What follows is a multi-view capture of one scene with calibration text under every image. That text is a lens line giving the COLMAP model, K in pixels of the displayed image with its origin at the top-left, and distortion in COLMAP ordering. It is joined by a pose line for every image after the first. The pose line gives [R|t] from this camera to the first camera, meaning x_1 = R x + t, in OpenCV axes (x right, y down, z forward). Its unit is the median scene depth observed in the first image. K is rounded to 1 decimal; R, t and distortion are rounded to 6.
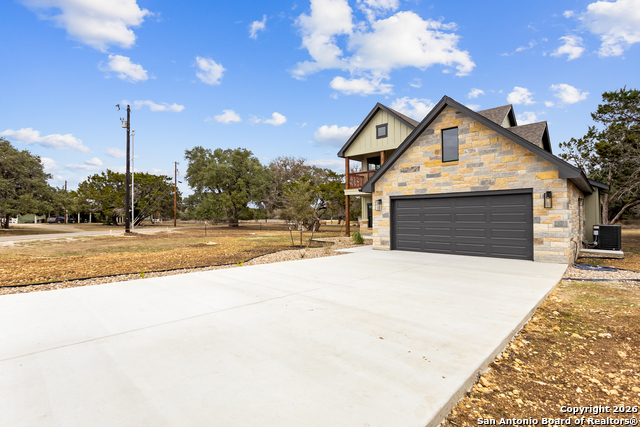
lens RADIAL K [[332.3, 0, 318.8], [0, 332.3, 212.5], [0, 0, 1]] dist [0.020056, -0.000277]
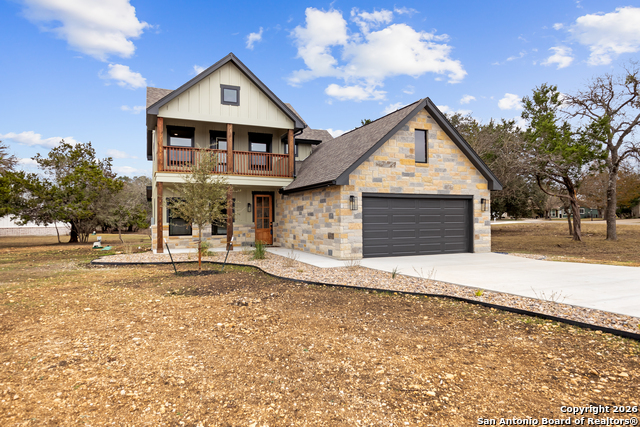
lens RADIAL K [[413.8, 0, 318.2], [0, 413.8, 217.3], [0, 0, 1]] dist [0.010269, 0.001536]
pose [[0.363211, 0.009249, 0.931661, -0.505586], [-0.007352, 0.999948, -0.007061, 0.012795], [-0.931678, -0.004285, 0.363260, 0.478783]]
